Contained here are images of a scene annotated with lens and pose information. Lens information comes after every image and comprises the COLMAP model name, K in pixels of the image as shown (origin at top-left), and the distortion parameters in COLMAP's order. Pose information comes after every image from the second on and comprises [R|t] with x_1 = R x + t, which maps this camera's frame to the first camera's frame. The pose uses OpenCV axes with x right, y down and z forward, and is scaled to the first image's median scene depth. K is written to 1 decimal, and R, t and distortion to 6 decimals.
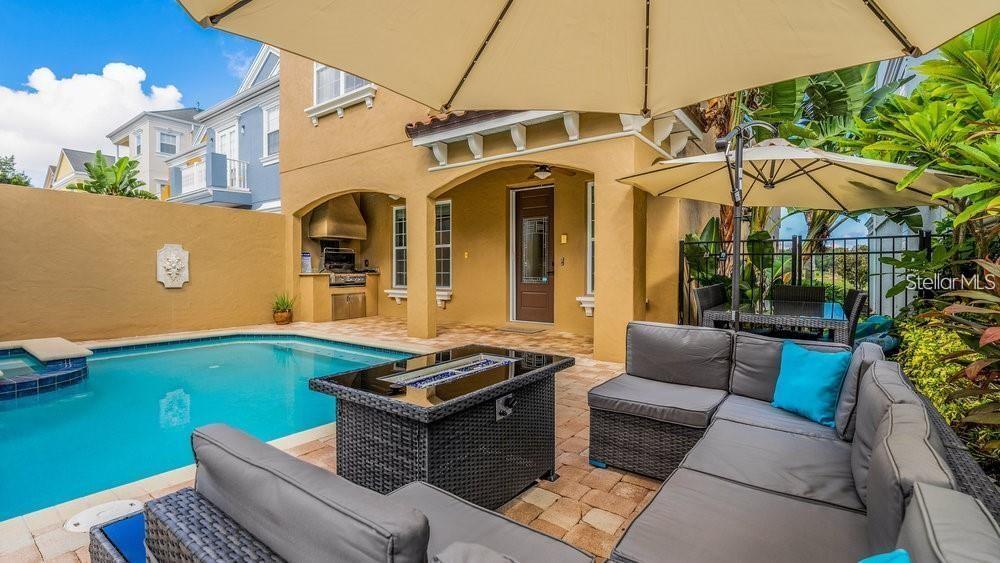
lens RADIAL K [[452.1, 0, 500.0], [0, 452.1, 281.5], [0, 0, 1]] dist [-0.014325, 0.000284]
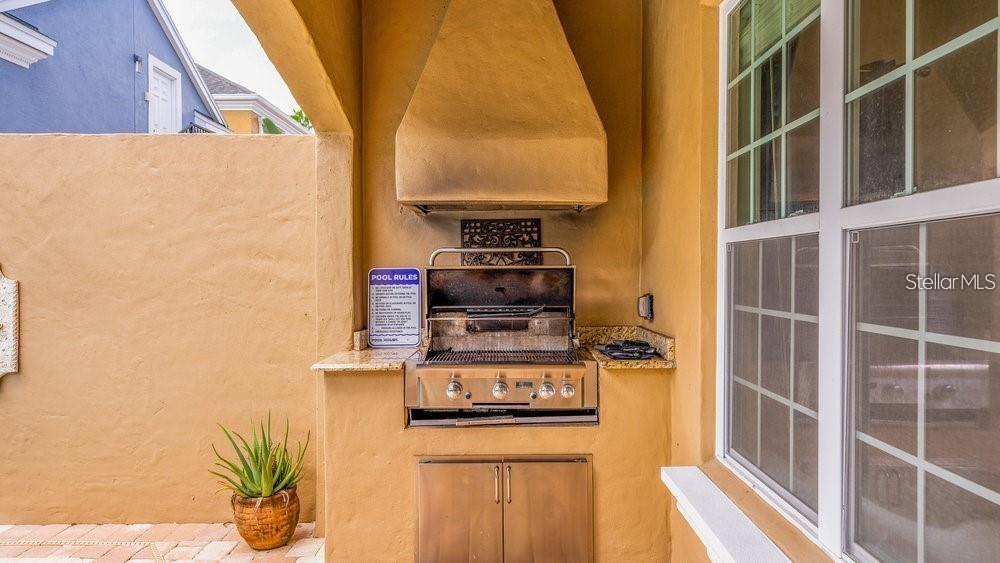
lens RADIAL K [[699.3, 0, 500.0], [0, 699.3, 281.5], [0, 0, 1]] dist [0.002630, 0.001930]
pose [[0.590954, 0.011033, -0.806630, -0.068192], [-0.011588, 0.999919, 0.005187, -0.063446], [0.806622, 0.006282, 0.591034, 0.853862]]
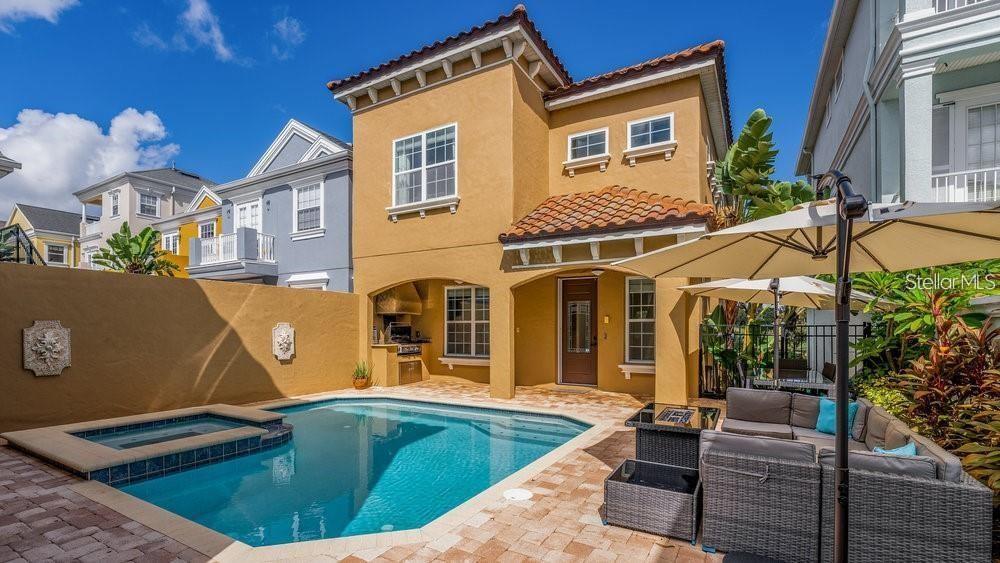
lens RADIAL K [[449.2, 0, 503.9], [0, 449.2, 334.3], [0, 0, 1]] dist [-0.004147, -0.000326]
pose [[0.992894, -0.001500, 0.118990, -0.249048], [0.002772, 0.999941, -0.010525, -0.032799], [-0.118967, 0.010780, 0.992840, -0.200642]]
